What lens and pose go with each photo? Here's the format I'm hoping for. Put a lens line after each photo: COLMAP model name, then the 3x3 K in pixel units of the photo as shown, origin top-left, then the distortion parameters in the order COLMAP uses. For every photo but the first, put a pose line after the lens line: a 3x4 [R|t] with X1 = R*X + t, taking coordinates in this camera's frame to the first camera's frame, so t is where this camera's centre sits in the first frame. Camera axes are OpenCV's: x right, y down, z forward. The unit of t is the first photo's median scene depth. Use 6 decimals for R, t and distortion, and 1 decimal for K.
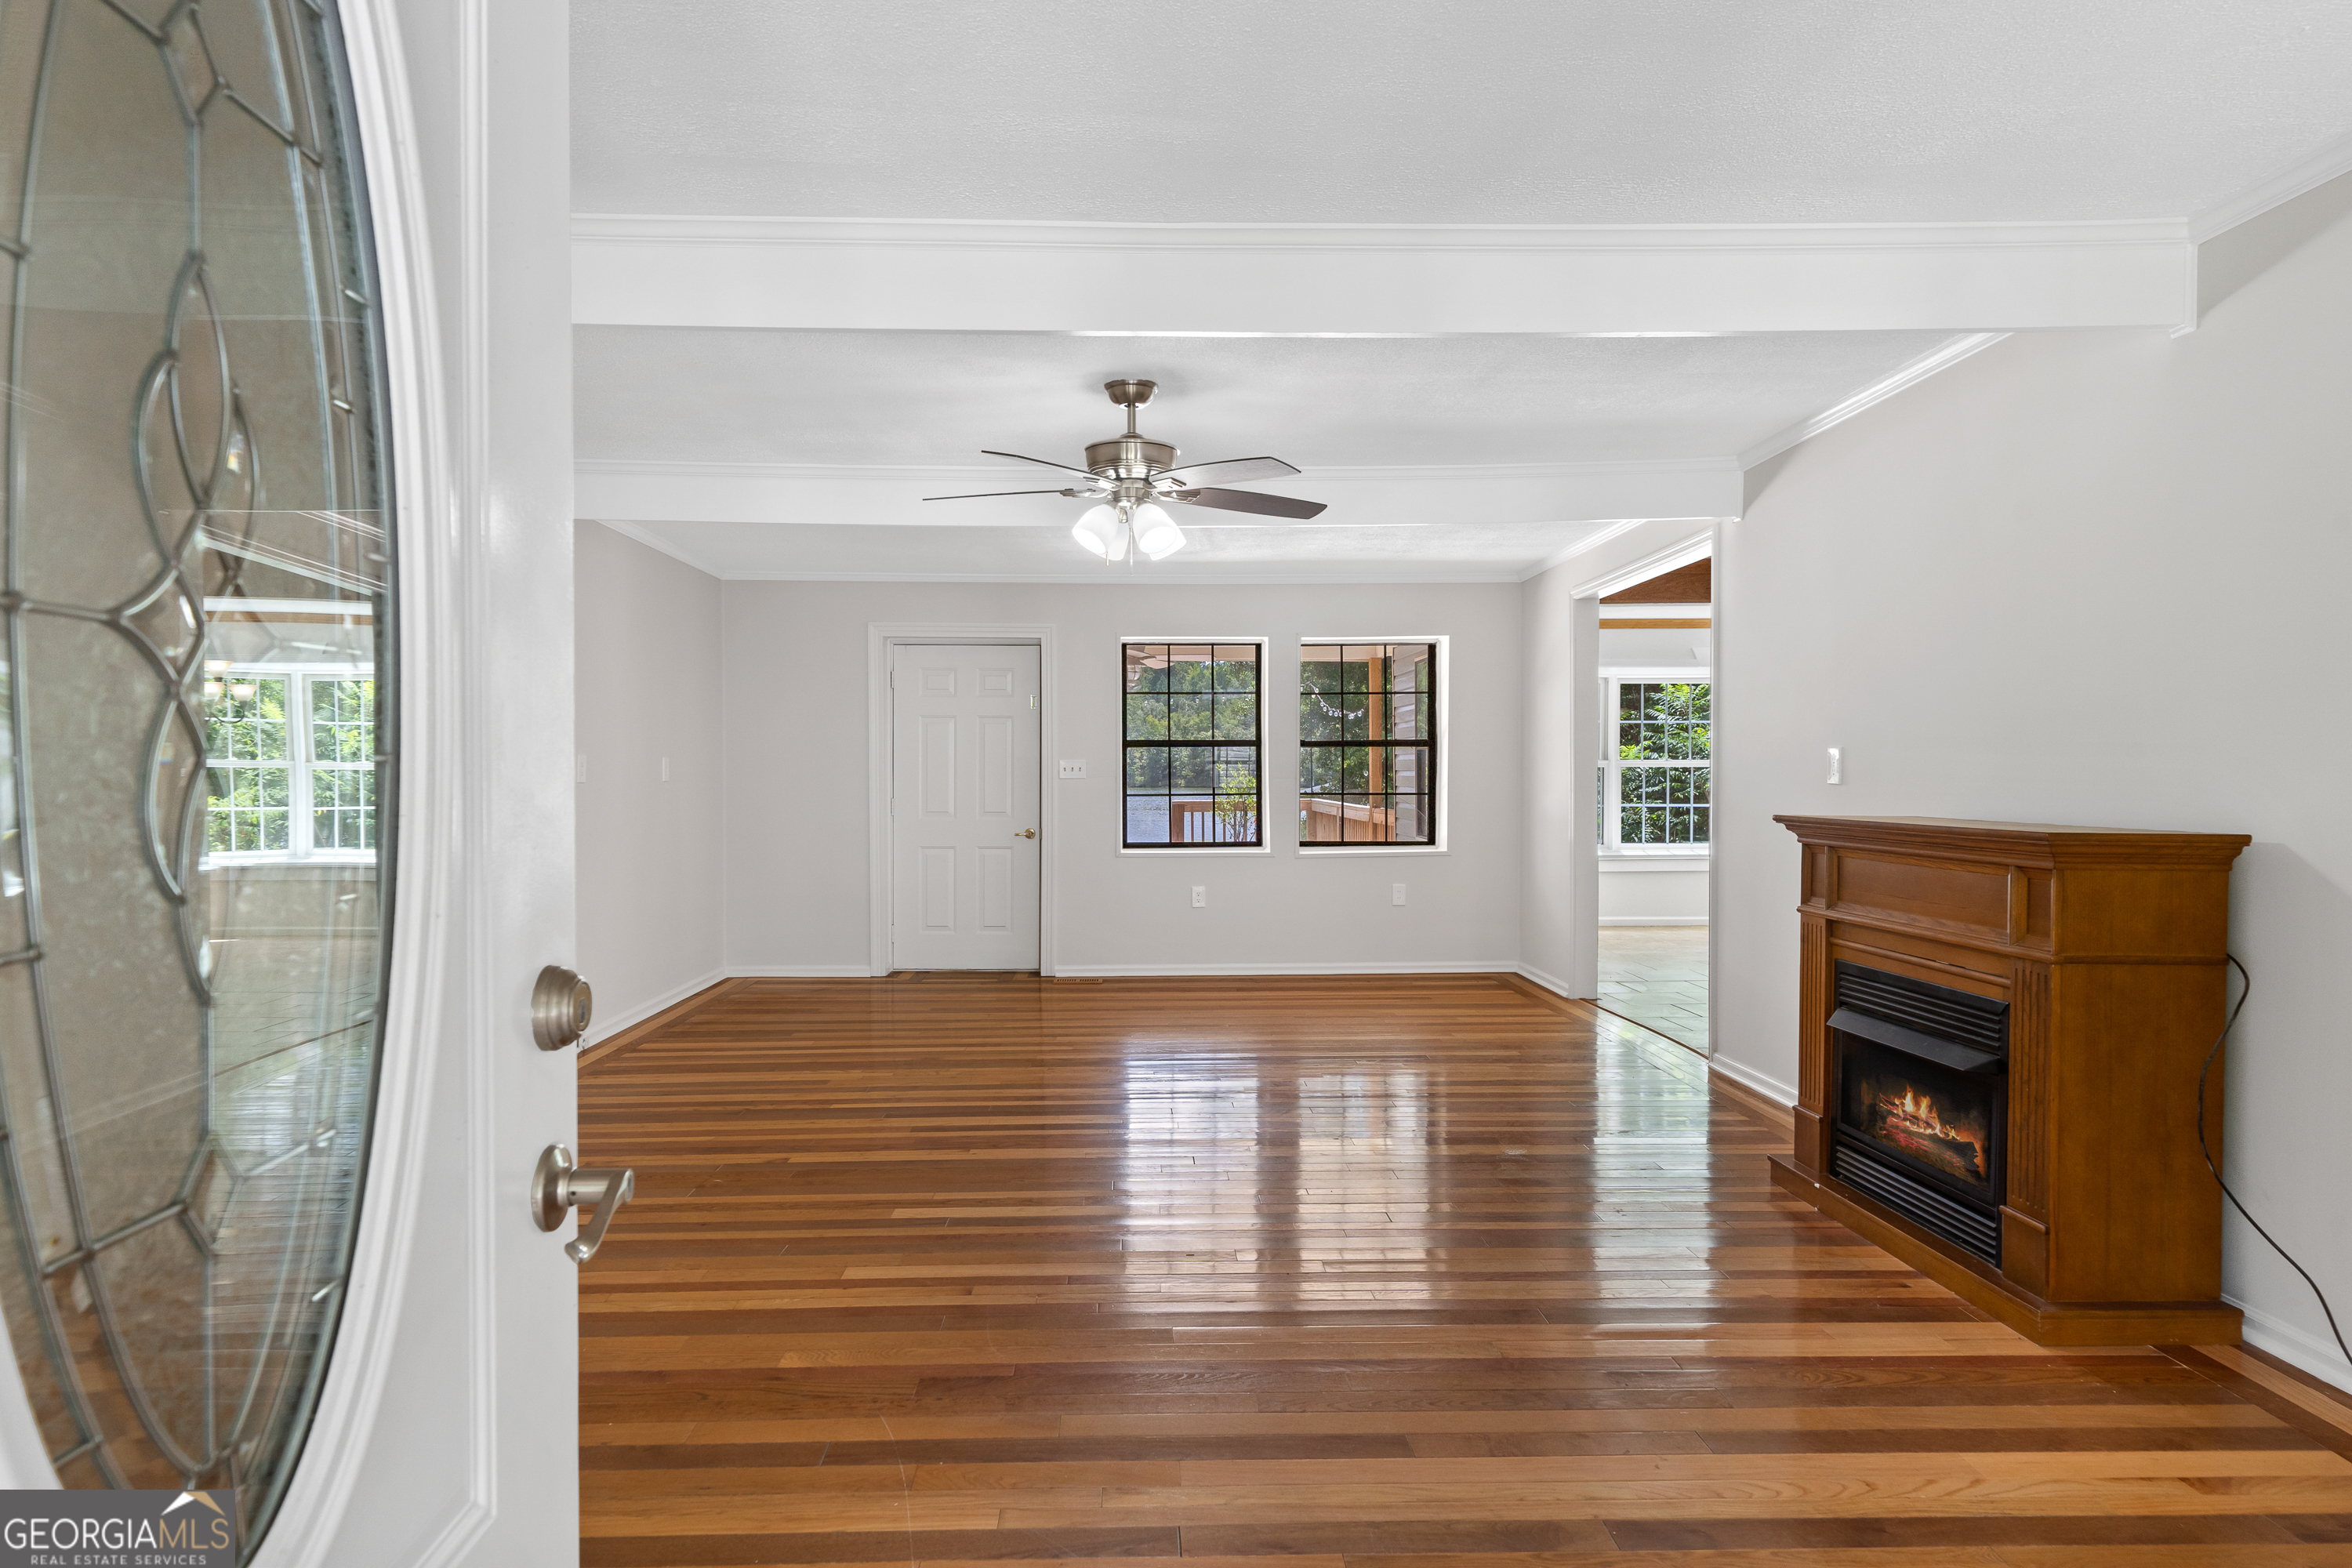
lens RADIAL K [[1427.7, 0, 1176.0], [0, 1427.7, 784.0], [0, 0, 1]] dist [-0.000786, 0.000069]
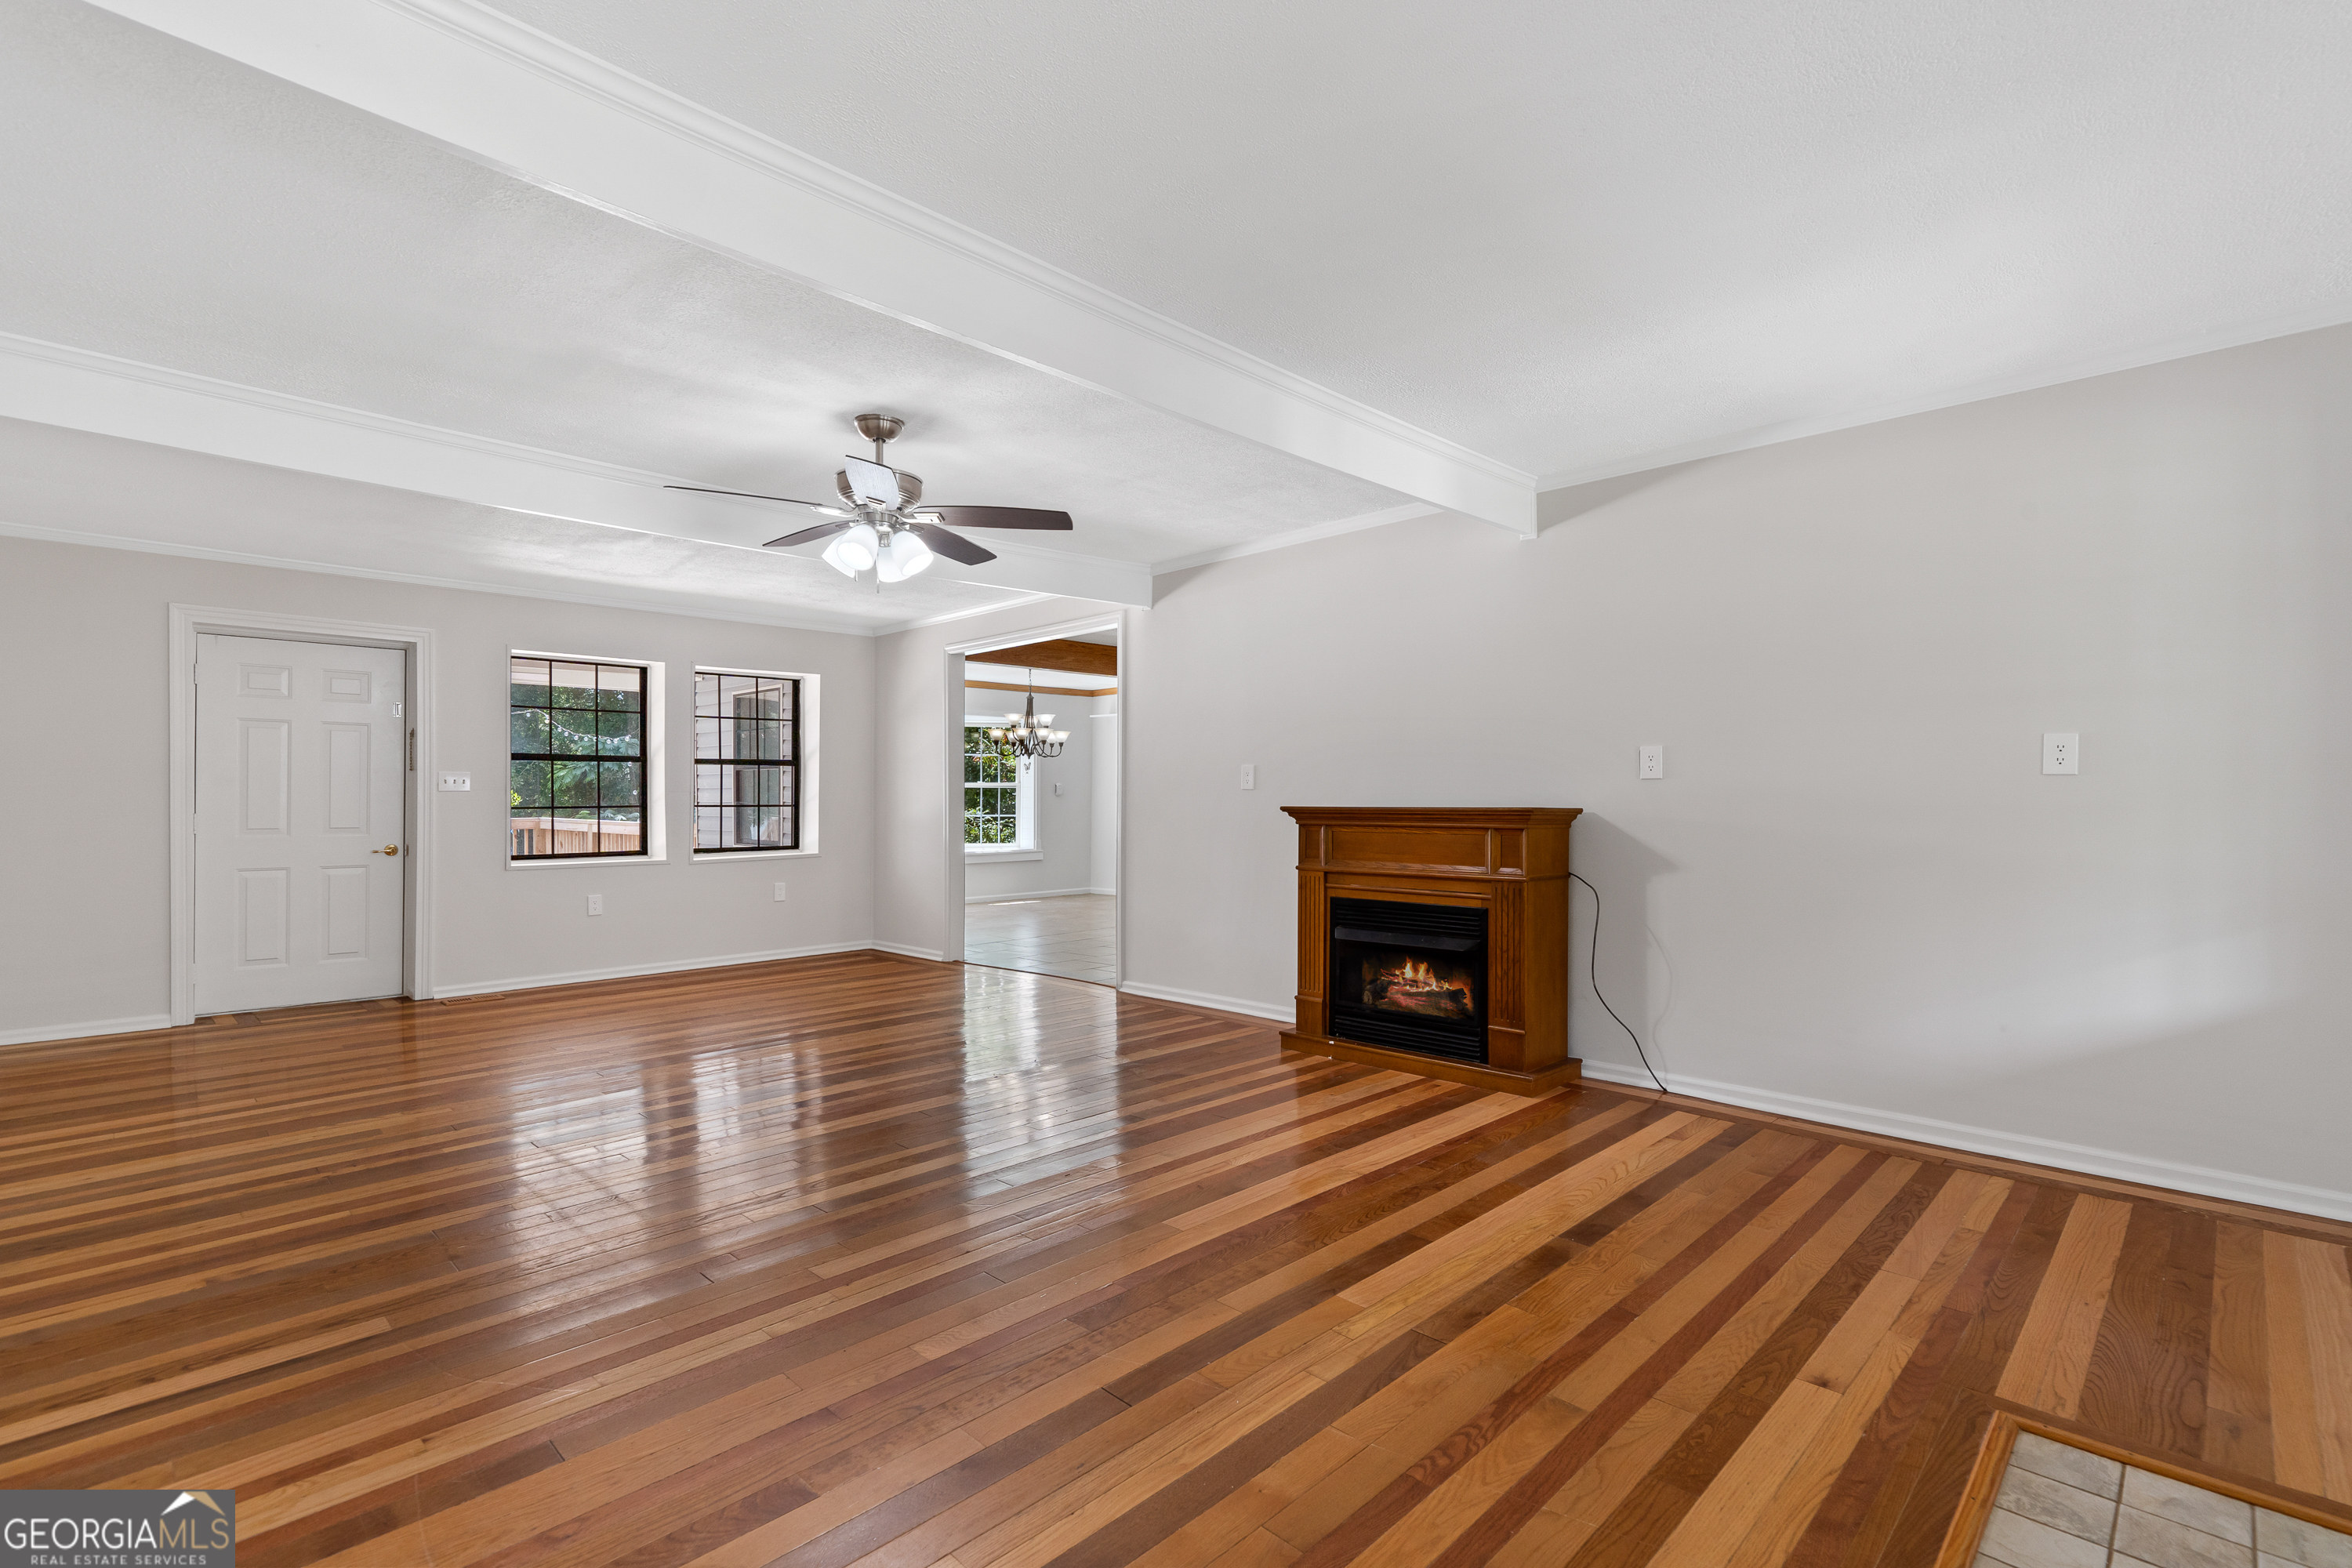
lens RADIAL K [[1113.3, 0, 1162.7], [0, 1113.3, 797.0], [0, 0, 1]] dist [0.005543, 0.000060]
pose [[0.710514, 0.001611, 0.703681, -0.485783], [0.008030, 0.999914, -0.010397, 0.022205], [-0.703637, 0.013037, 0.710440, 0.236093]]
